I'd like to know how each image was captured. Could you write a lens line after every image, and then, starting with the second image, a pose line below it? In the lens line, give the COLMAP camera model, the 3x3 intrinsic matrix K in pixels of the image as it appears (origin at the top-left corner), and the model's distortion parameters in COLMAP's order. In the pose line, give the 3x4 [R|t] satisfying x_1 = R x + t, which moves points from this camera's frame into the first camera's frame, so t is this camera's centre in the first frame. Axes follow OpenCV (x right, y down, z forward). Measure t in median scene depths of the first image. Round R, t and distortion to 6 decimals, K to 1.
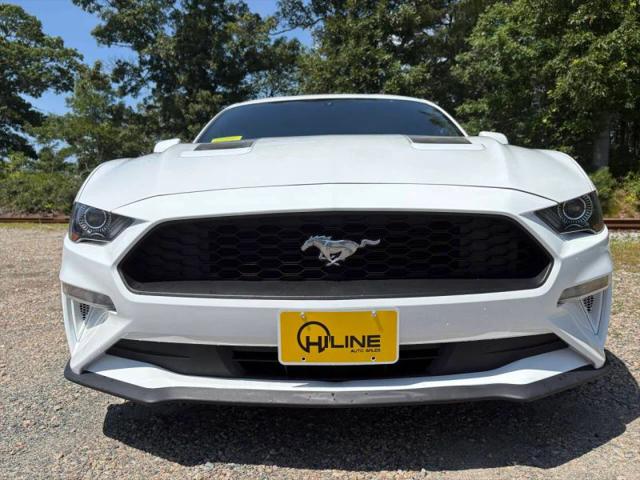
lens RADIAL K [[582.6, 0, 318.1], [0, 582.6, 241.2], [0, 0, 1]] dist [0.018785, 0.000355]
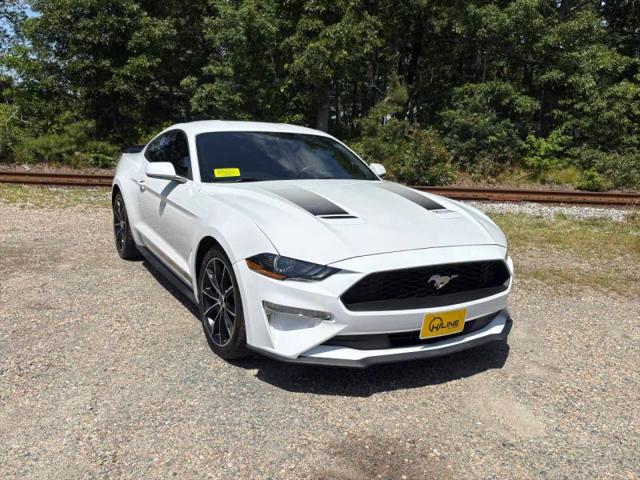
lens RADIAL K [[584.6, 0, 318.8], [0, 584.6, 232.7], [0, 0, 1]] dist [0.036891, -0.000551]
pose [[0.859780, -0.038663, 0.509198, -0.170356], [-0.013069, 0.995137, 0.097628, -0.043071], [-0.510497, -0.090593, 0.855094, -0.064919]]
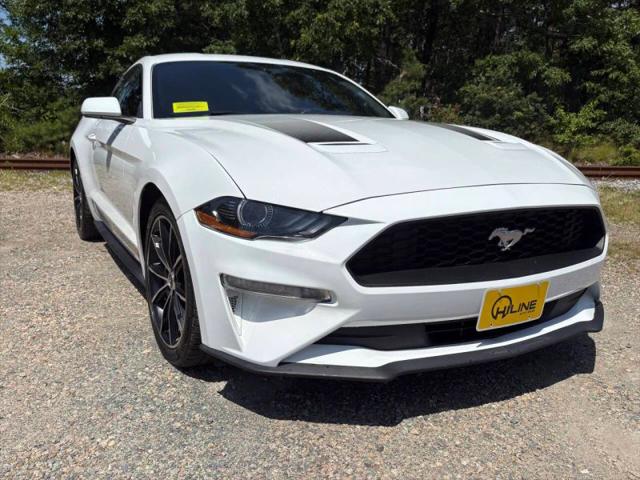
lens RADIAL K [[582.0, 0, 326.6], [0, 582.0, 239.2], [0, 0, 1]] dist [0.021398, 0.013500]
pose [[0.865848, -0.063768, 0.496226, -0.117082], [0.008219, 0.993523, 0.113332, -0.016094], [-0.500239, -0.094050, 0.860765, 0.012133]]
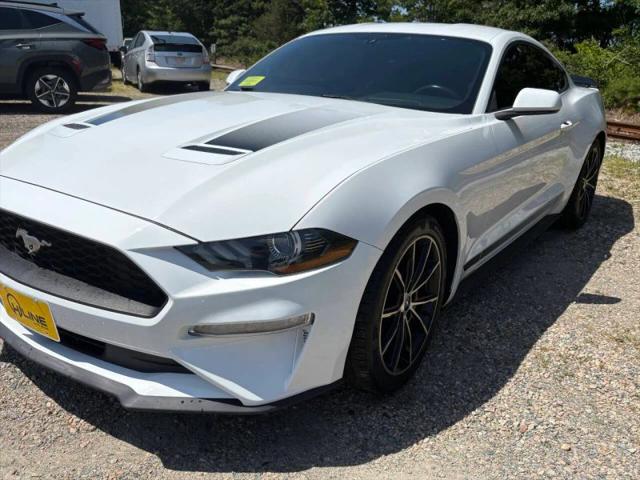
lens RADIAL K [[582.6, 0, 318.1], [0, 582.6, 241.2], [0, 0, 1]] dist [0.018785, 0.000355]
pose [[0.821015, 0.226604, -0.524008, 0.144468], [-0.101922, 0.961286, 0.256011, -0.045039], [0.561735, -0.156781, 0.812326, 0.041424]]
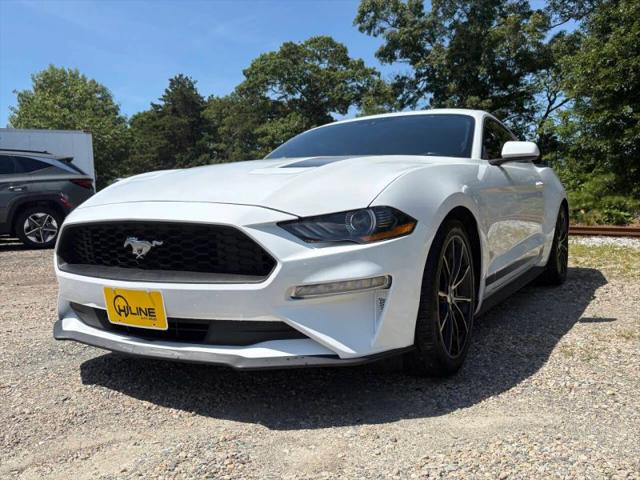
lens RADIAL K [[582.6, 0, 318.1], [0, 582.6, 241.2], [0, 0, 1]] dist [0.018785, 0.000355]
pose [[0.867891, 0.033541, -0.495620, 0.139010], [-0.037133, 0.999307, 0.002604, -0.002592], [0.495364, 0.016144, 0.868535, -0.004846]]
